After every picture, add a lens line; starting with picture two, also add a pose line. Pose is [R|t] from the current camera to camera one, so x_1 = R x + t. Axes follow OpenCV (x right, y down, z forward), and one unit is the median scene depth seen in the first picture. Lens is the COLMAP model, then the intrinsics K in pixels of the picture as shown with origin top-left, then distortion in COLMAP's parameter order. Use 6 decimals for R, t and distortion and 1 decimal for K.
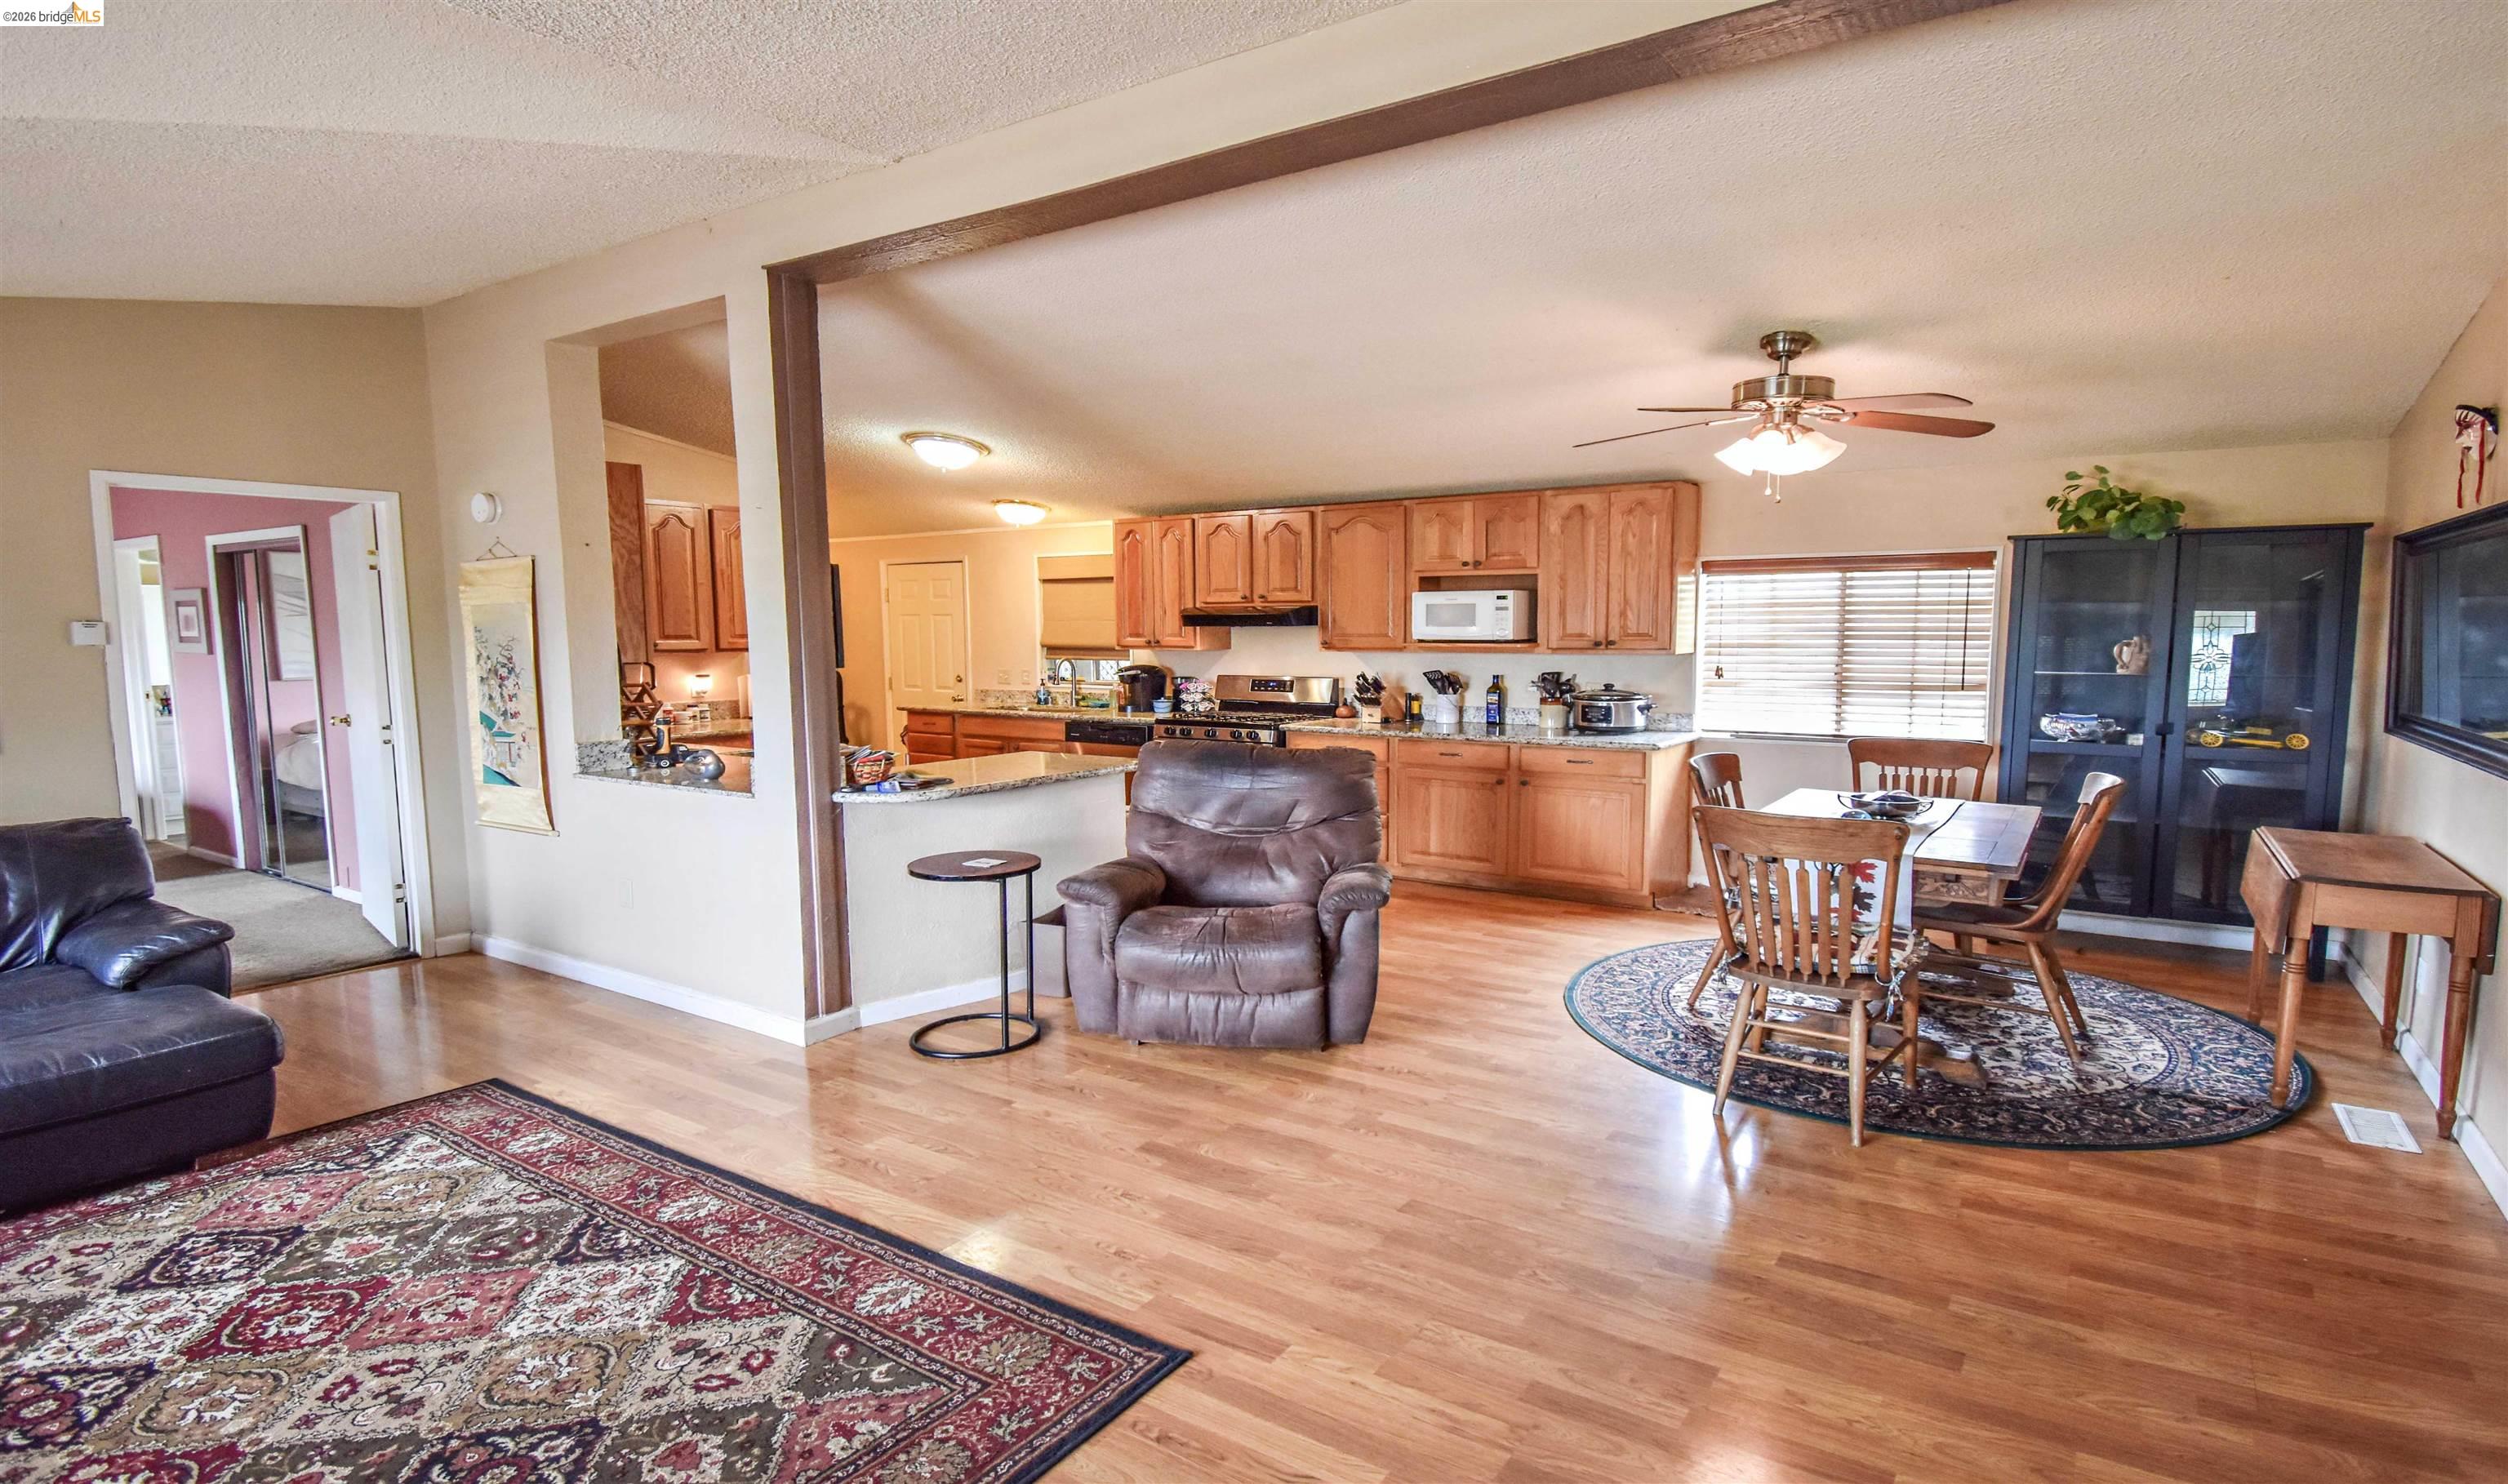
lens RADIAL K [[1247.1, 0, 1300.4], [0, 1247.1, 769.0], [0, 0, 1]] dist [0.002336, -0.022804]
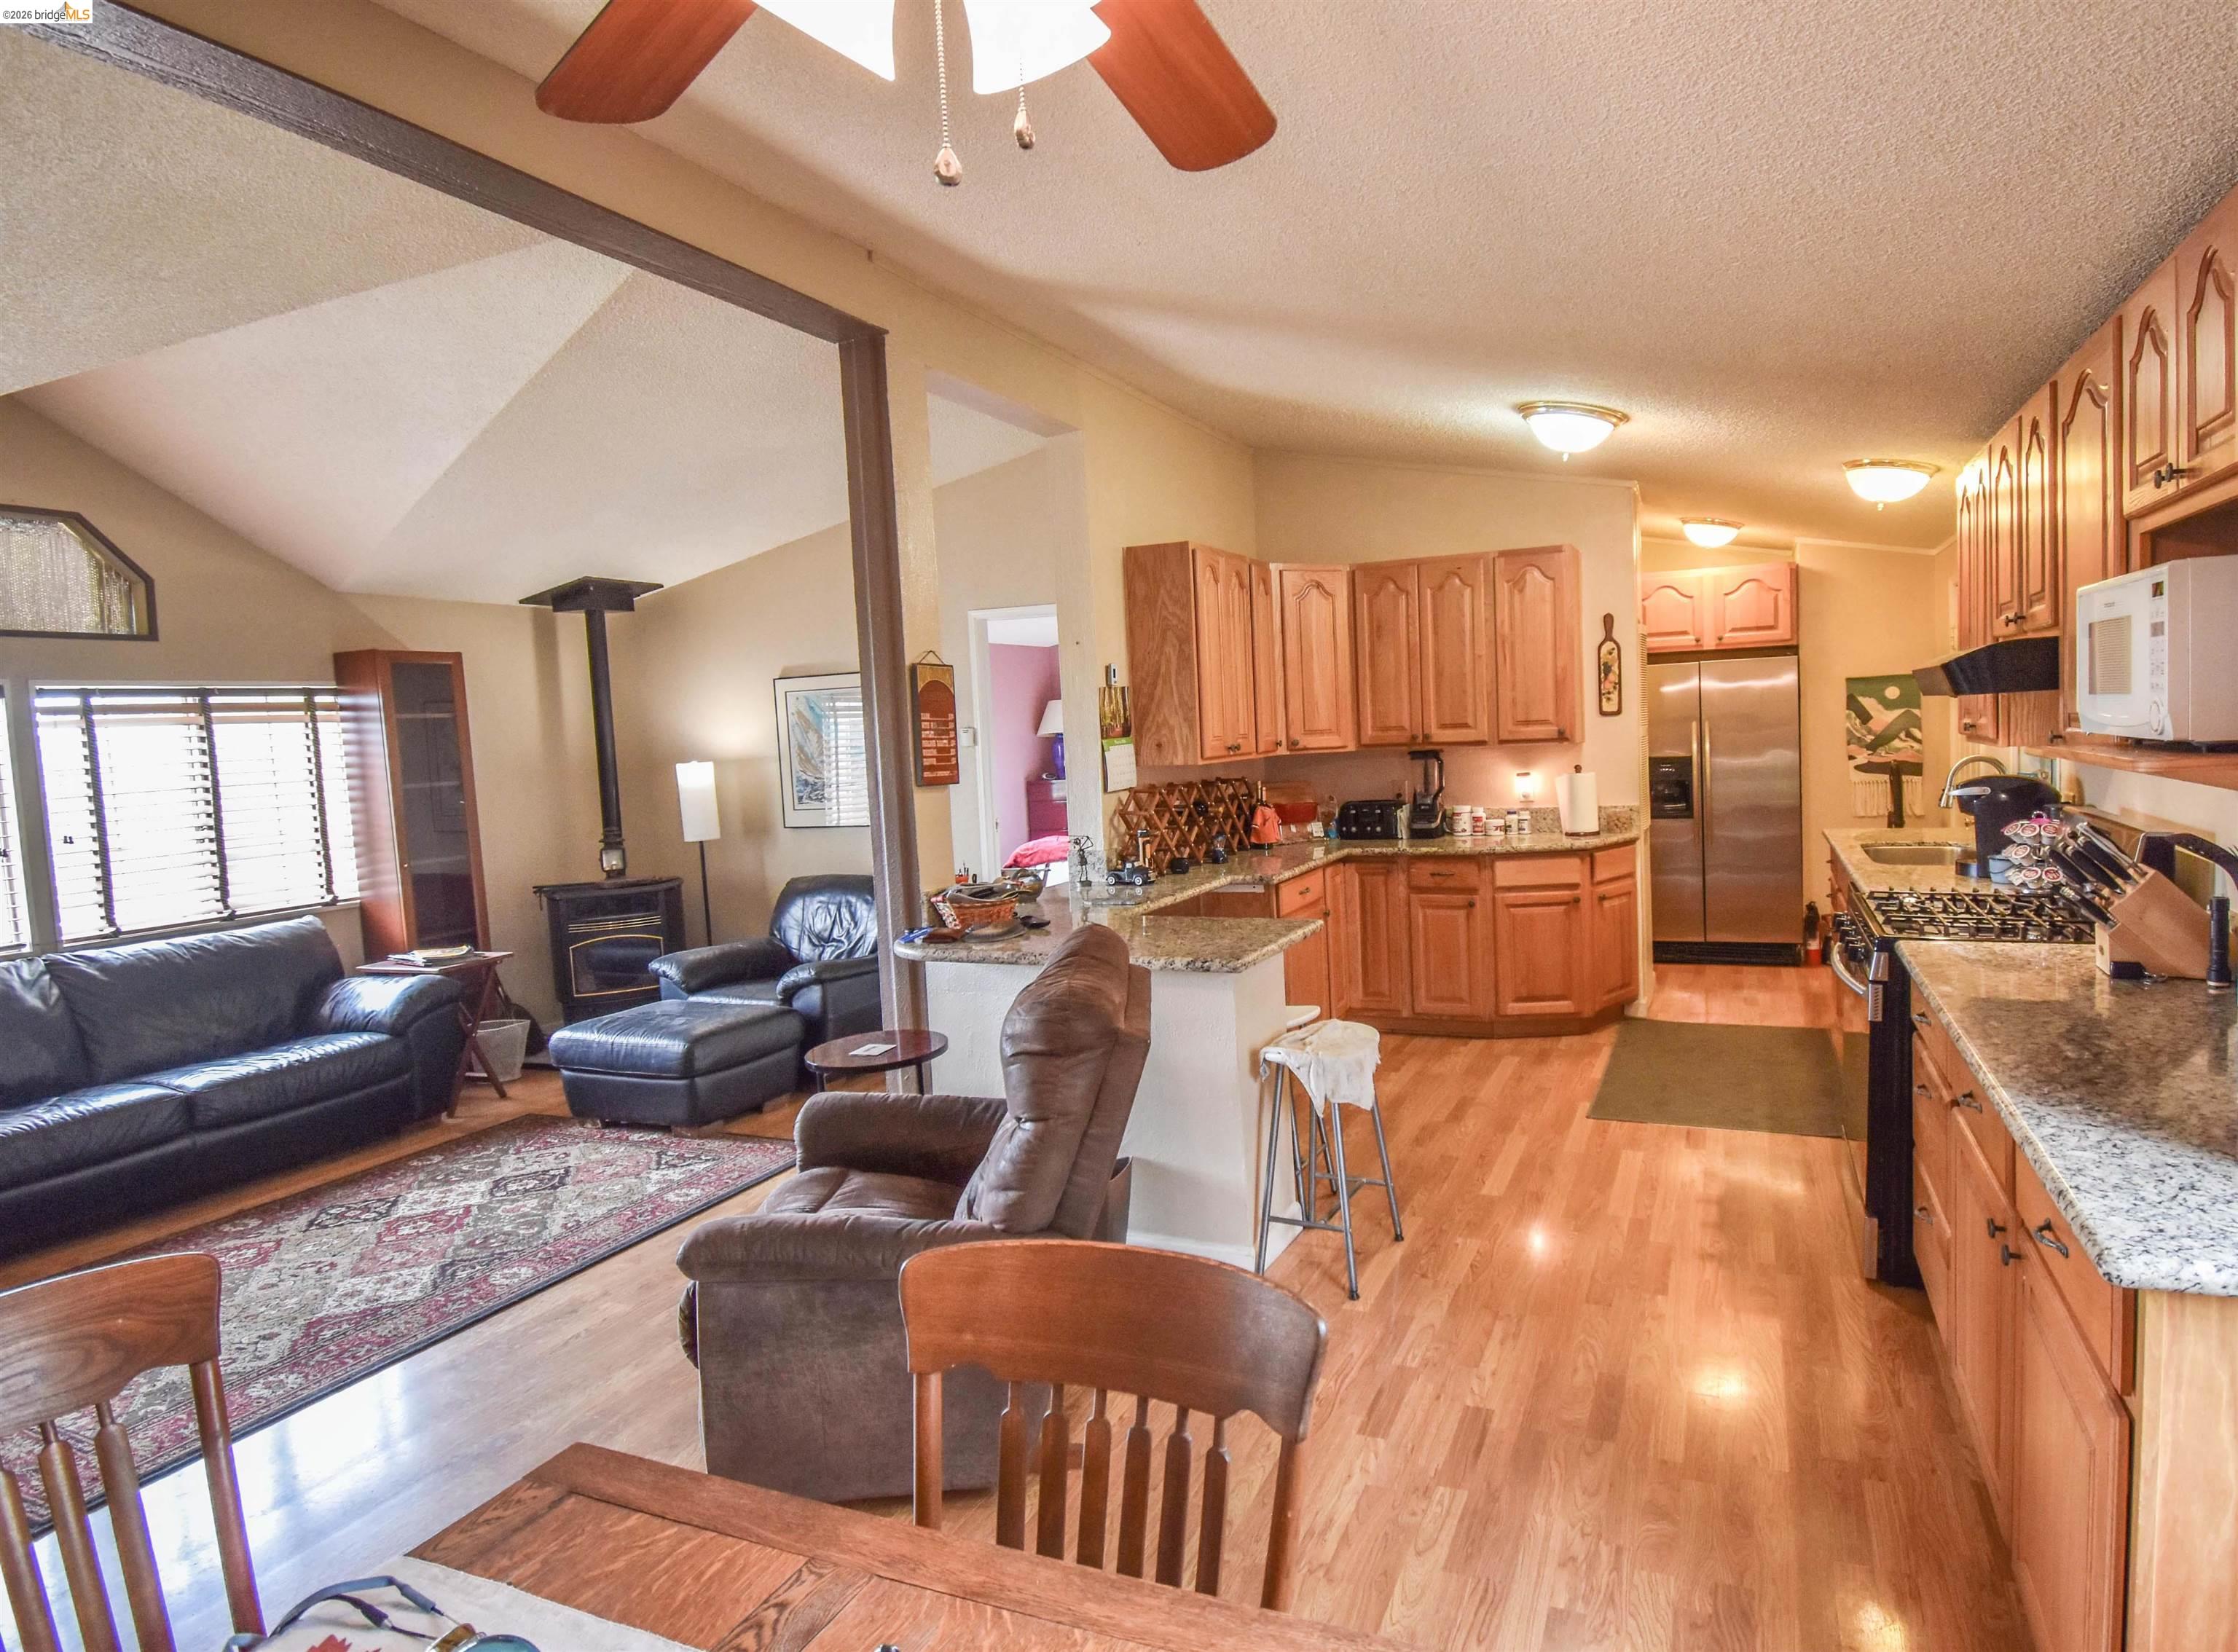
lens RADIAL K [[1225.7, 0, 1262.2], [0, 1225.7, 808.9], [0, 0, 1]] dist [0.026947, -0.031237]
pose [[0.199779, 0.060730, -0.977957, 1.087436], [-0.067581, 0.996555, 0.048080, -0.315346], [0.977508, 0.056486, 0.203195, 1.664486]]
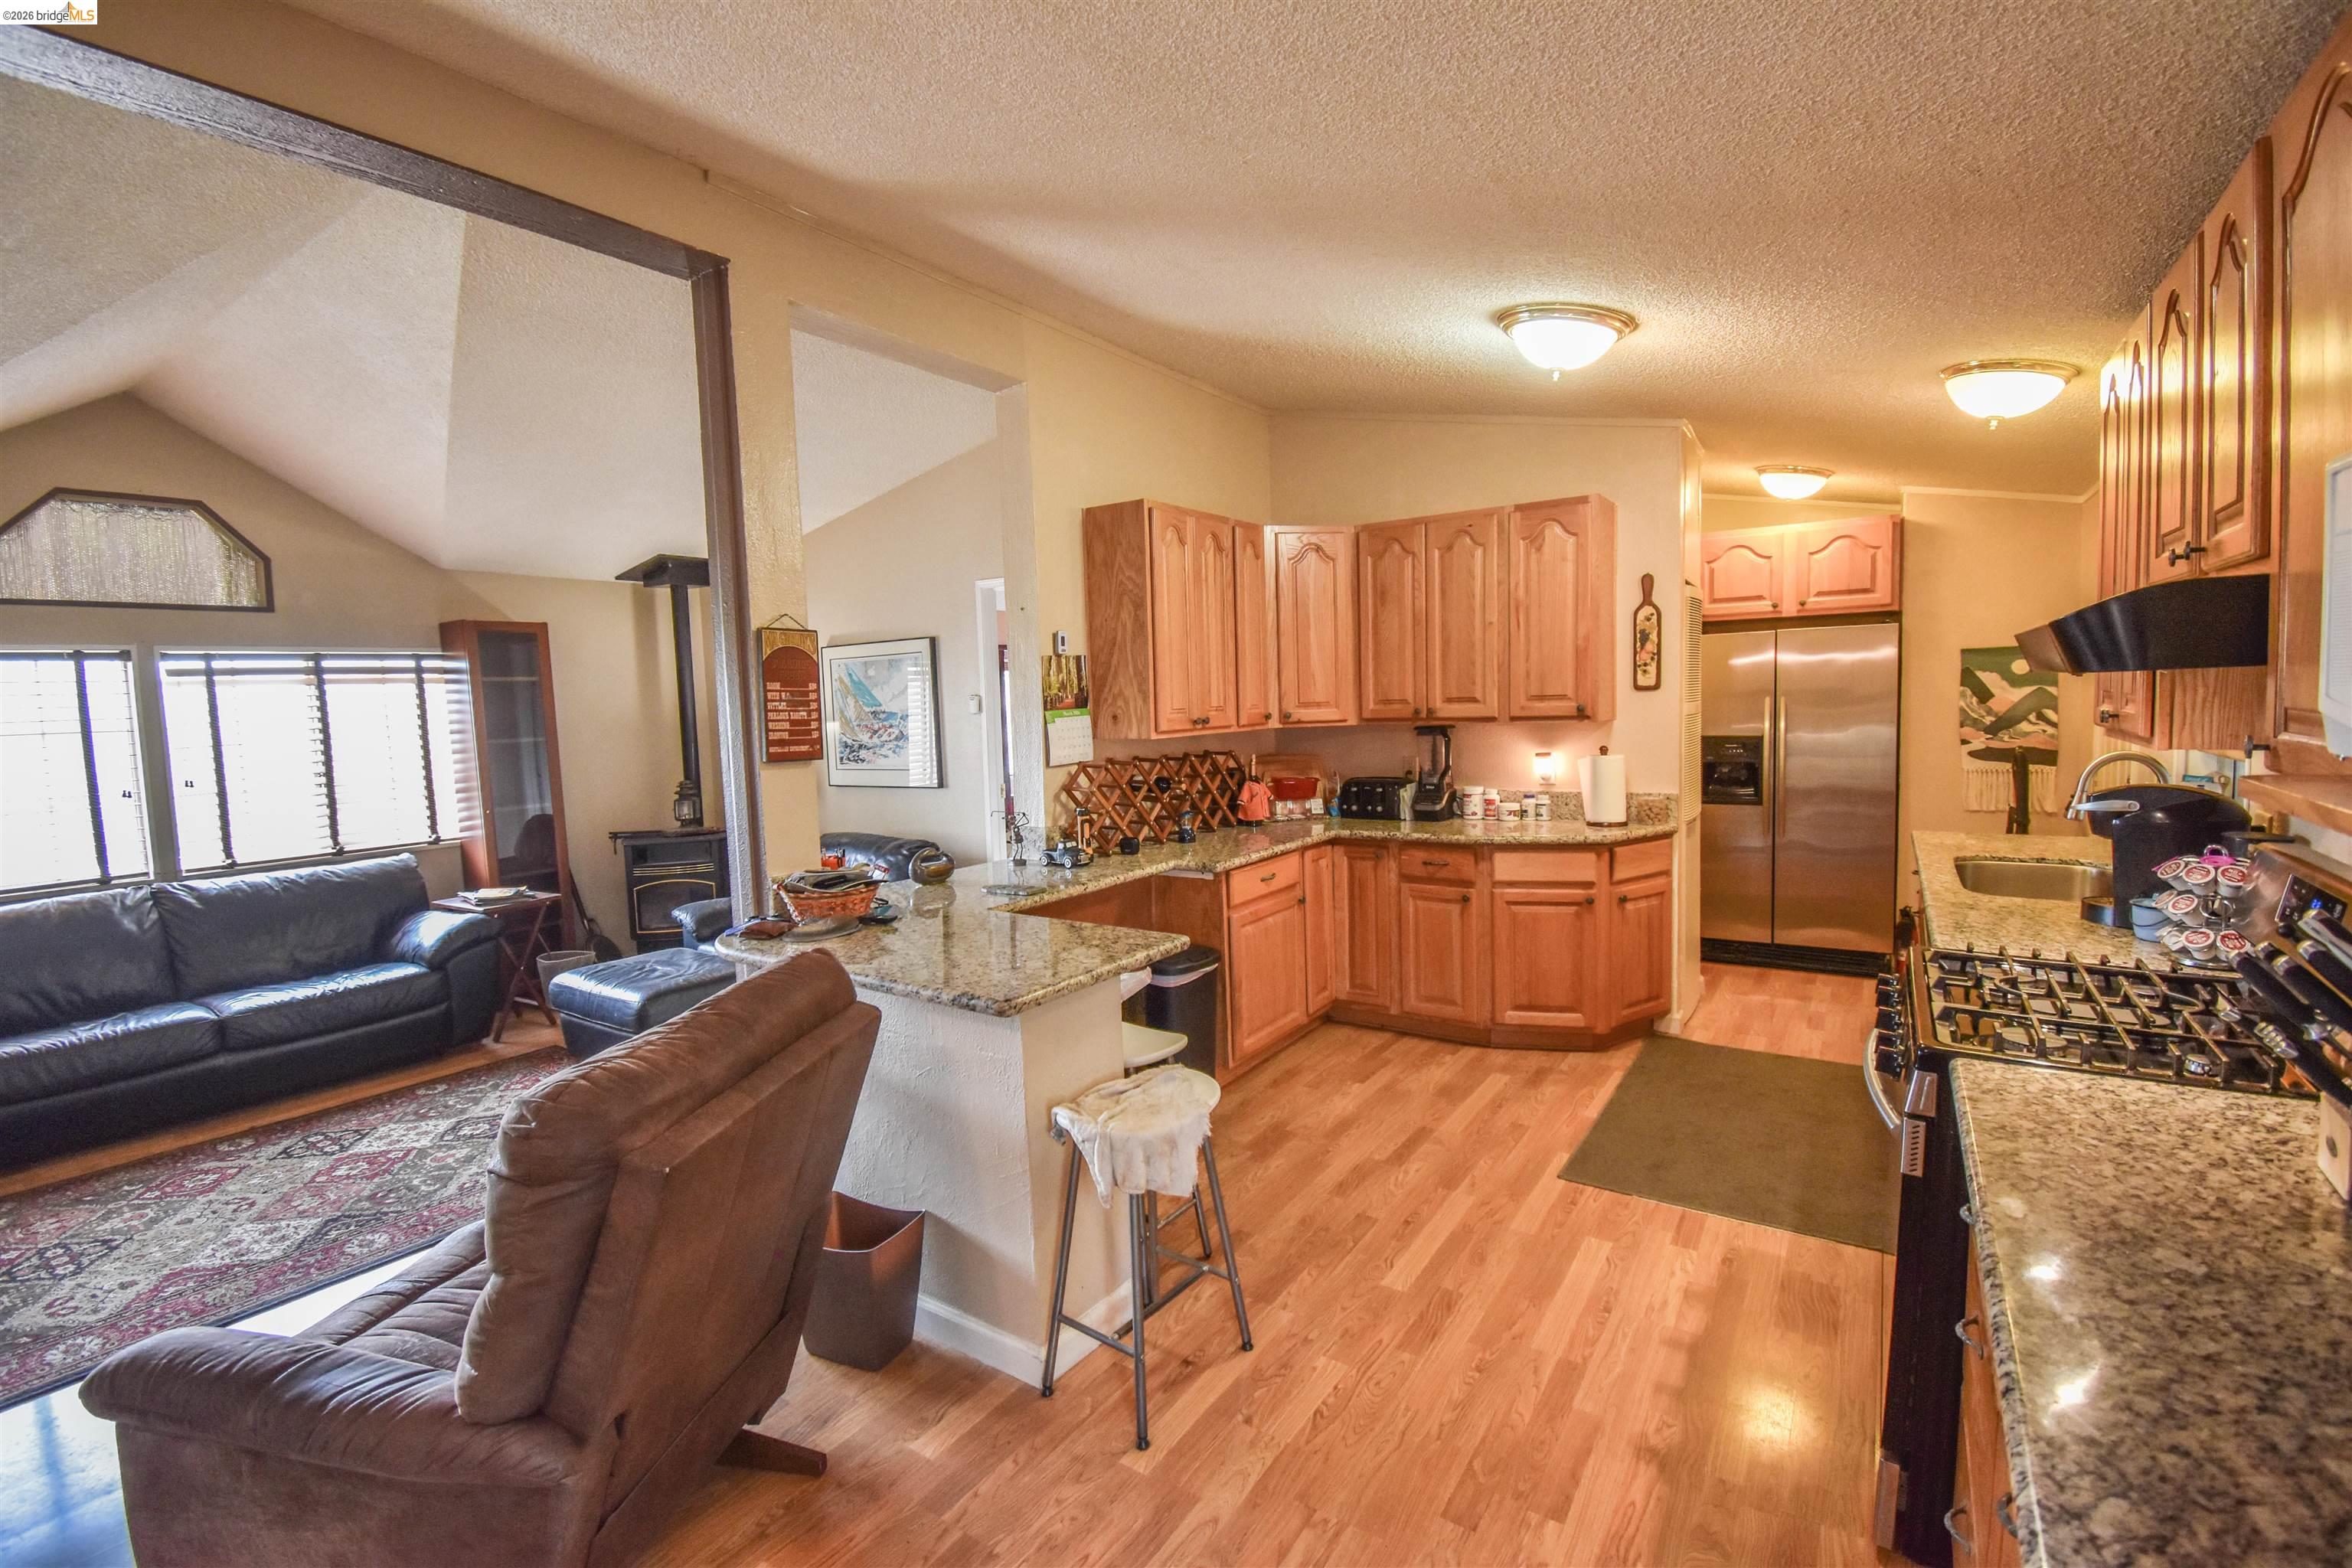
lens RADIAL K [[1030.8, 0, 1181.4], [0, 1030.8, 778.0], [0, 0, 1]] dist [0.024371, -0.028442]
pose [[-0.023986, 0.080252, -0.996486, 0.648620], [-0.081441, 0.993303, 0.081956, -0.360855], [0.996389, 0.083121, -0.017290, 2.071436]]
